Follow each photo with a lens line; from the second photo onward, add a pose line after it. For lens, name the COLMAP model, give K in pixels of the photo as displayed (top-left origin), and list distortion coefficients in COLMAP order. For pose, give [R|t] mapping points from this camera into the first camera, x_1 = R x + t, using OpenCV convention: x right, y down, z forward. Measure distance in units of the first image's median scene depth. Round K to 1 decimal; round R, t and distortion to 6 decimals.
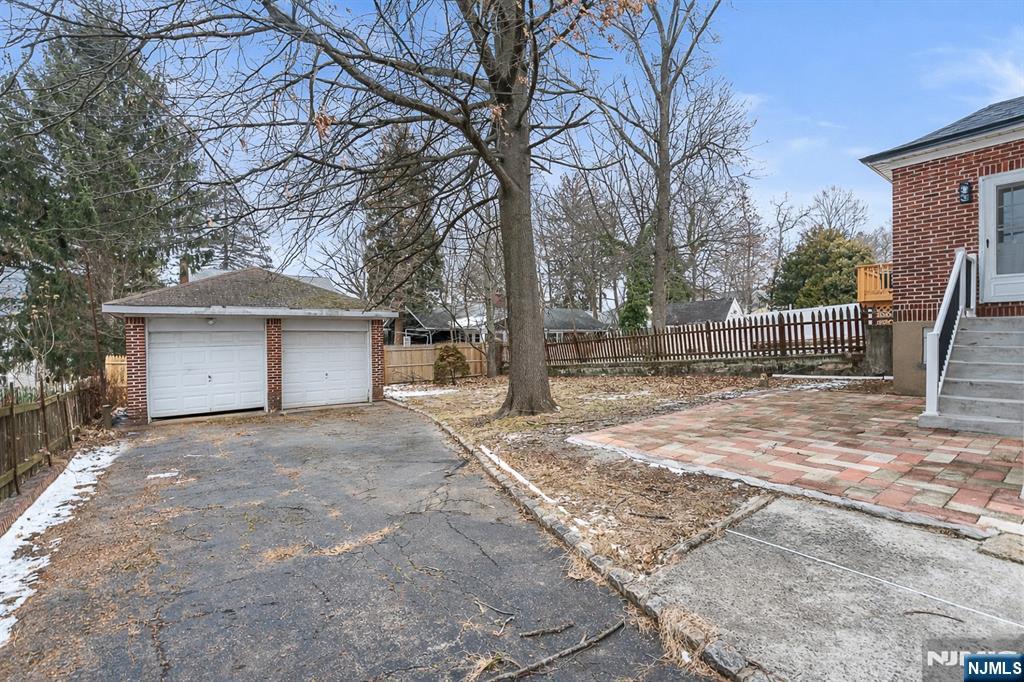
lens RADIAL K [[470.4, 0, 512.0], [0, 470.4, 341.0], [0, 0, 1]] dist [-0.002877, -0.000324]
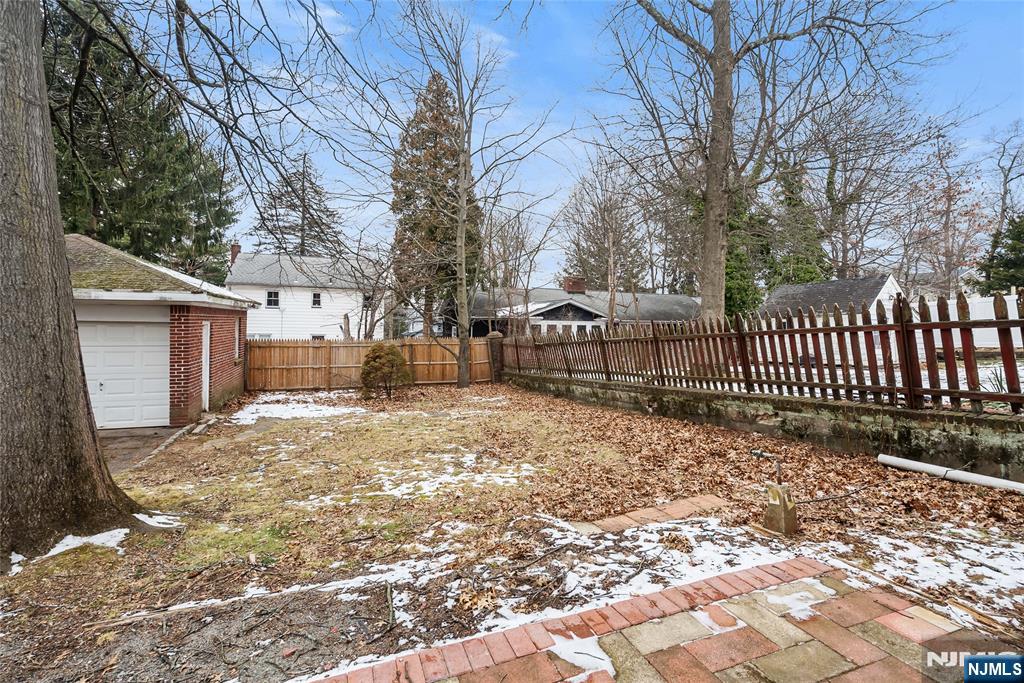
lens RADIAL K [[470.4, 0, 512.0], [0, 470.4, 341.5], [0, 0, 1]] dist [-0.002877, -0.000324]
pose [[0.955612, 0.022745, -0.293750, 0.327074], [-0.015075, 0.999484, 0.028348, -0.023865], [0.294244, -0.022662, 0.955462, 0.471971]]
